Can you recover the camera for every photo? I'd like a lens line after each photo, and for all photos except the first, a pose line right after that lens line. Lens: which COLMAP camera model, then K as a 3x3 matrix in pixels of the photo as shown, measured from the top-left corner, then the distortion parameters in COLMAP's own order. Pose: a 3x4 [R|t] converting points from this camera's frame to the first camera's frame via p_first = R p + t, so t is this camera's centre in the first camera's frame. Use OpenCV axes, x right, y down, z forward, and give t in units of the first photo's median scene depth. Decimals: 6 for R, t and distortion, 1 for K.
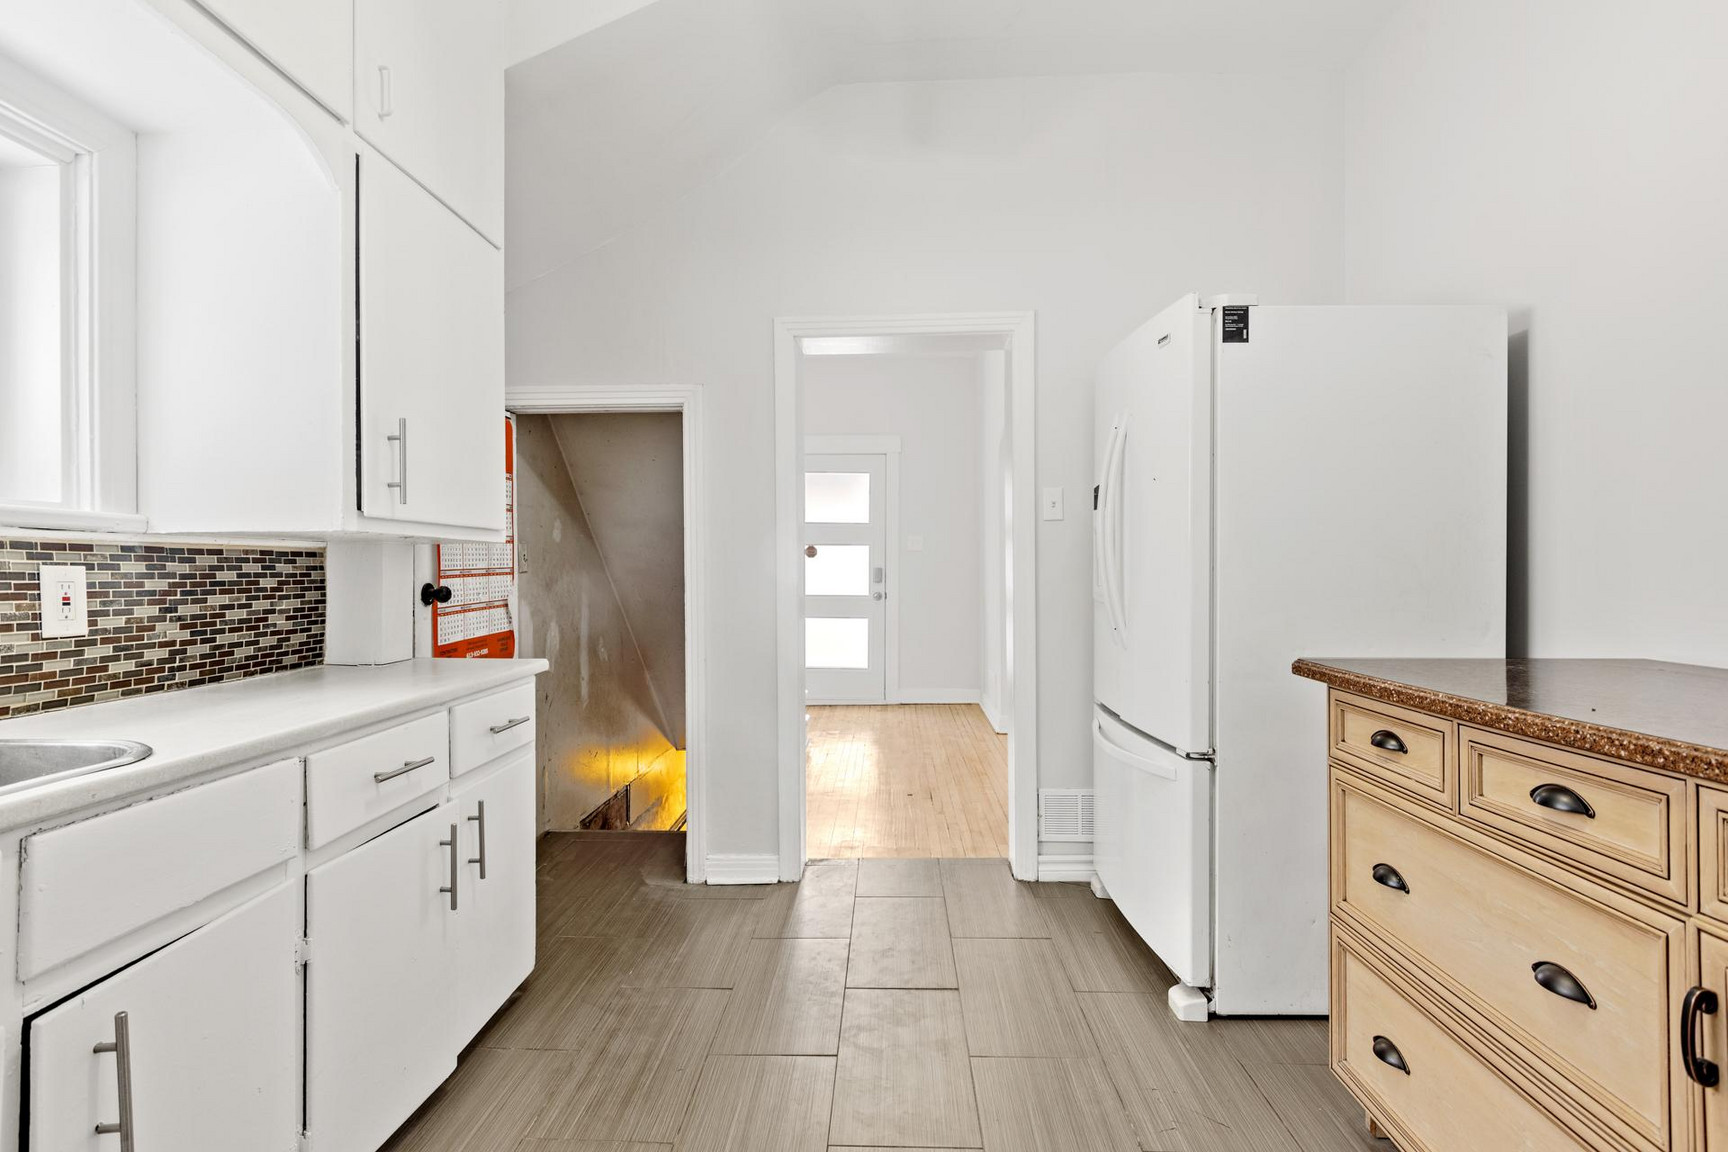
lens RADIAL K [[856.7, 0, 833.1], [0, 856.7, 560.7], [0, 0, 1]] dist [0.006055, -0.002863]
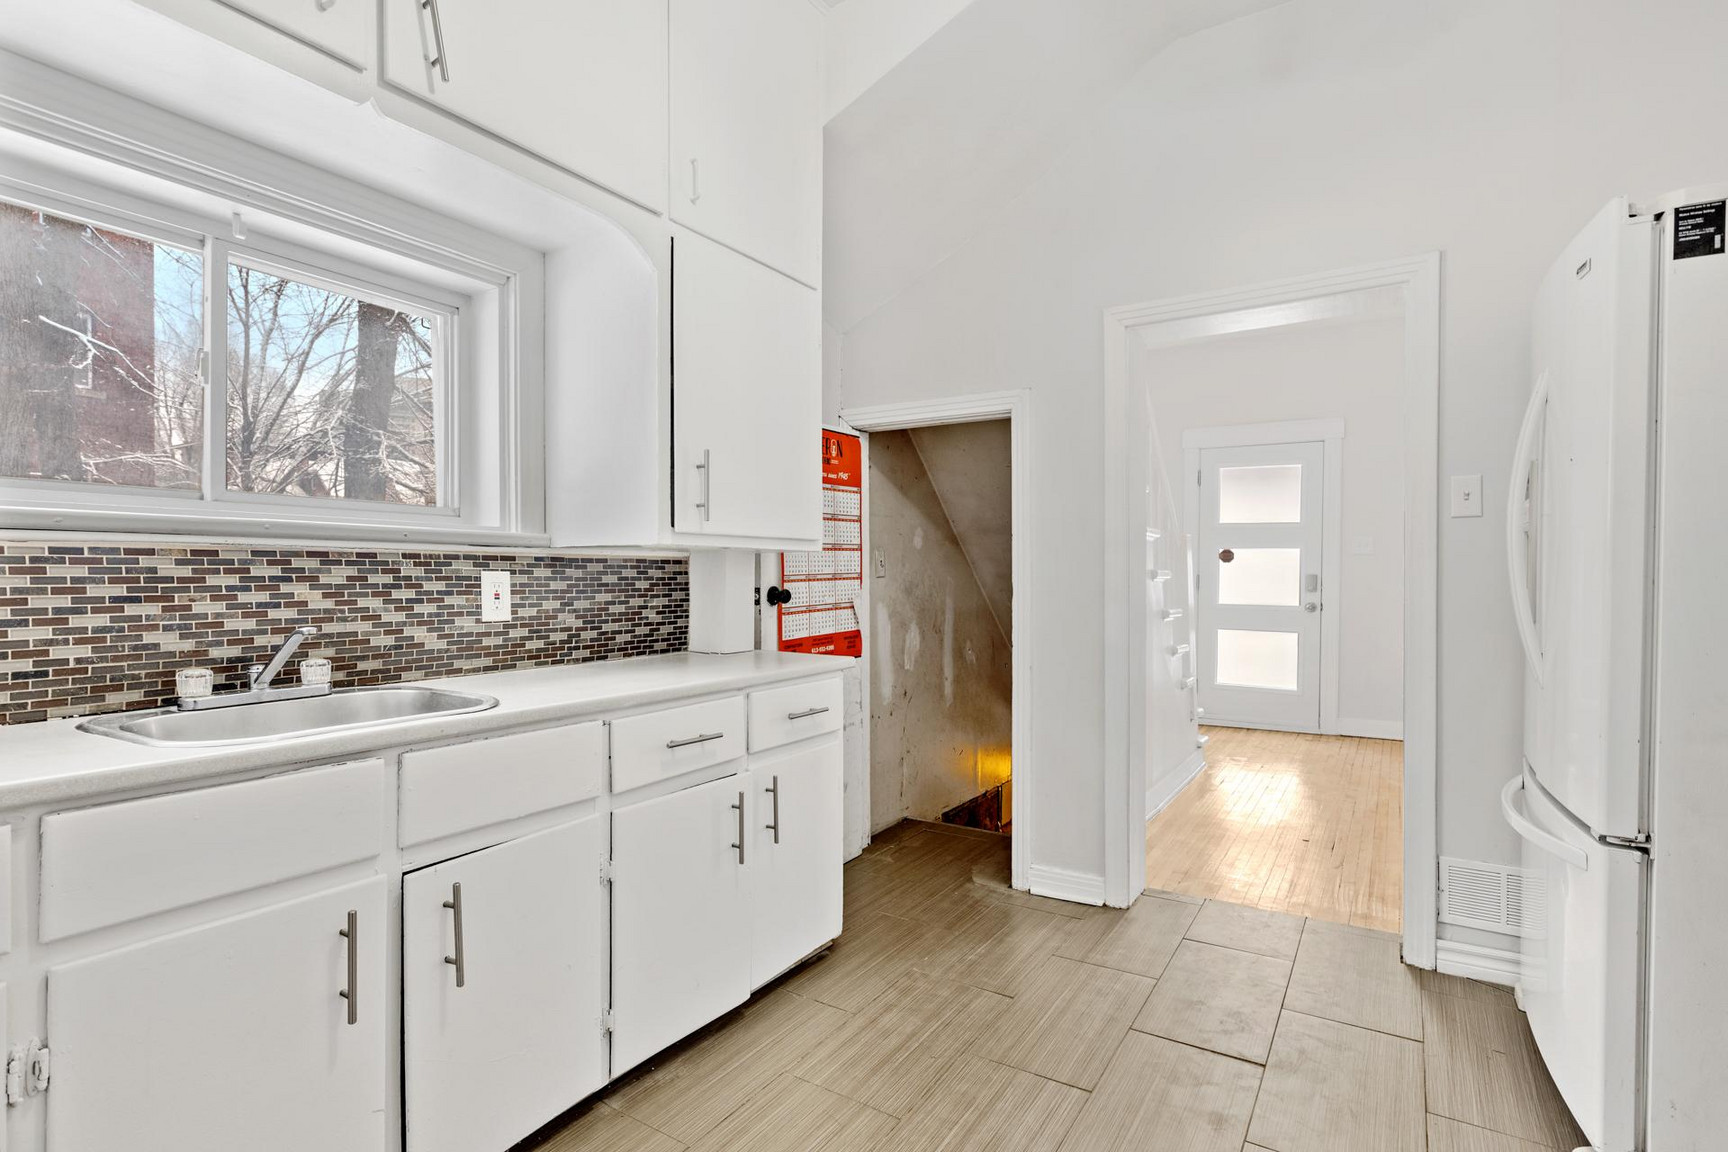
lens RADIAL K [[856.7, 0, 820.5], [0, 856.7, 576.6], [0, 0, 1]] dist [0.006055, -0.002863]
pose [[0.861182, 0.008478, -0.508226, 0.212166], [-0.001055, 0.999889, 0.014892, -0.005356], [0.508296, -0.012289, 0.861095, 0.038007]]
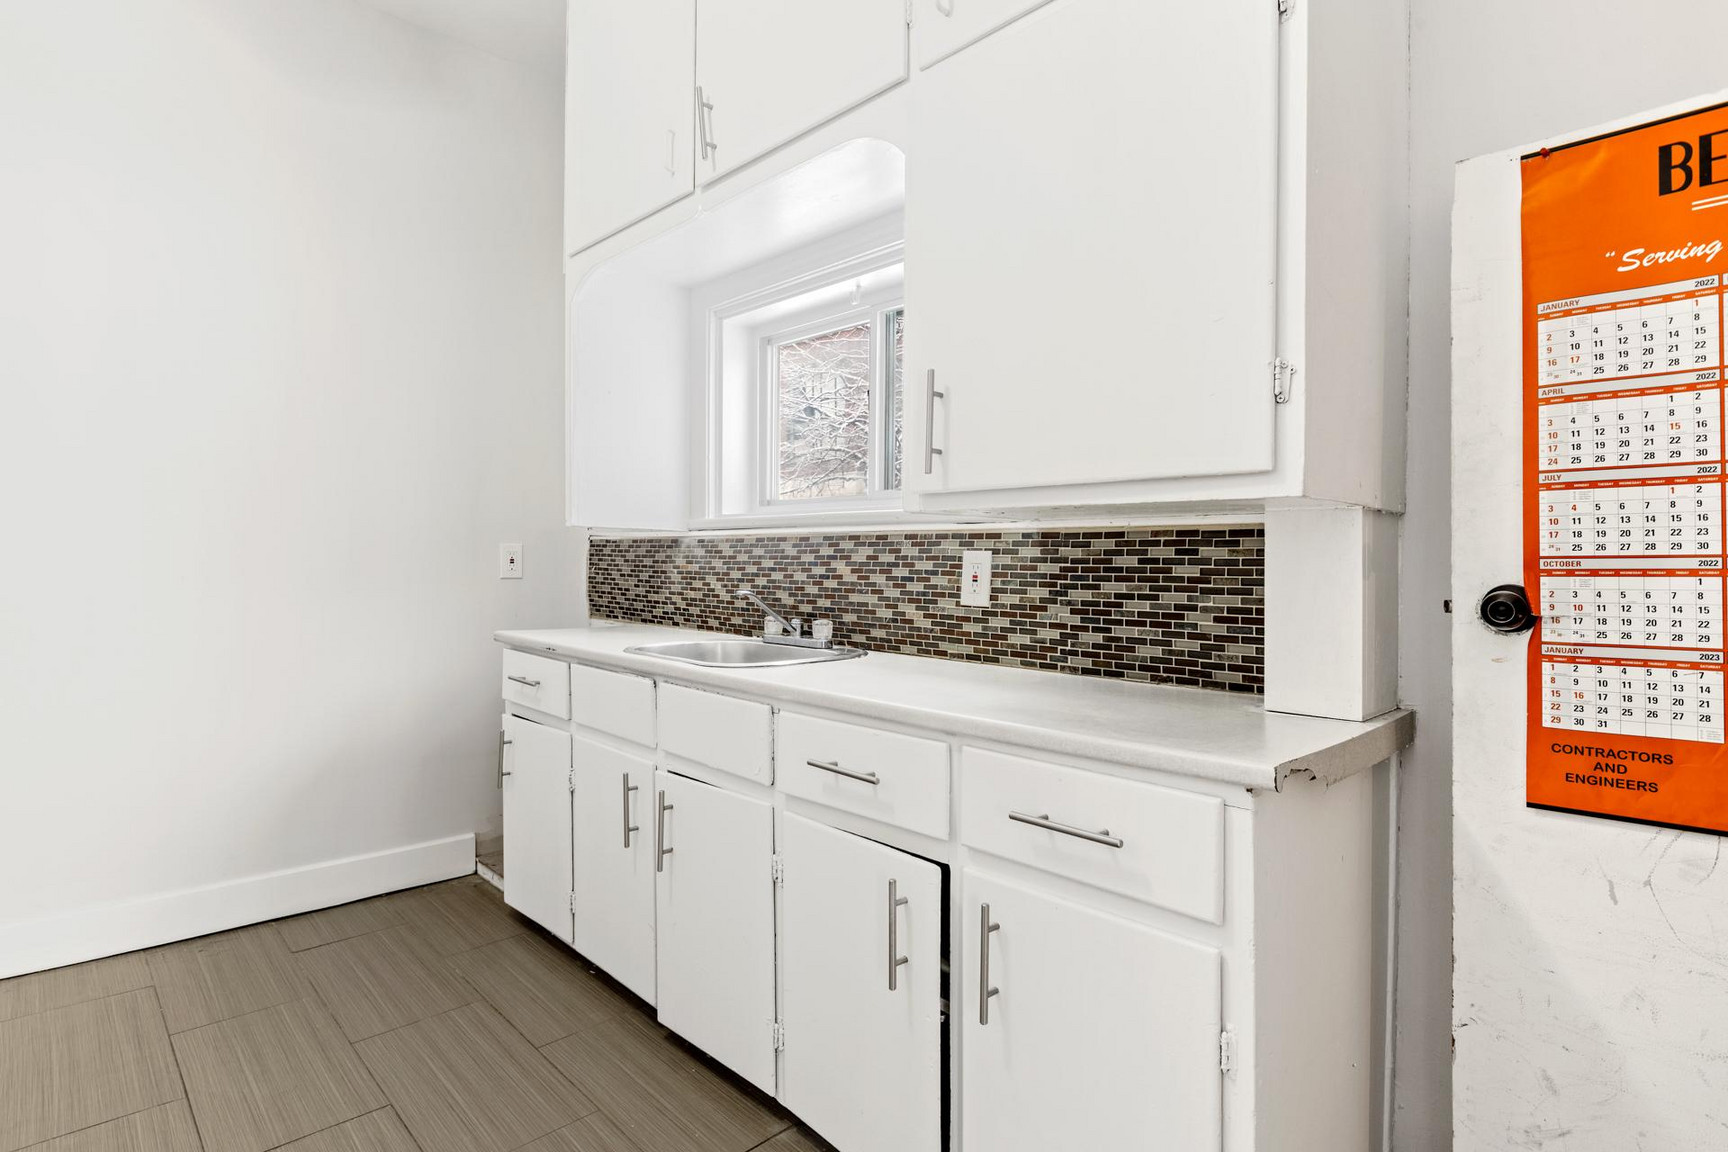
lens RADIAL K [[894.2, 0, 859.4], [0, 894.2, 560.8], [0, 0, 1]] dist [0.004272, -0.003970]
pose [[-0.683831, 0.003277, -0.729633, 0.146474], [0.004147, 0.999991, 0.000605, 0.014052], [0.729629, -0.002612, -0.683839, 1.315642]]
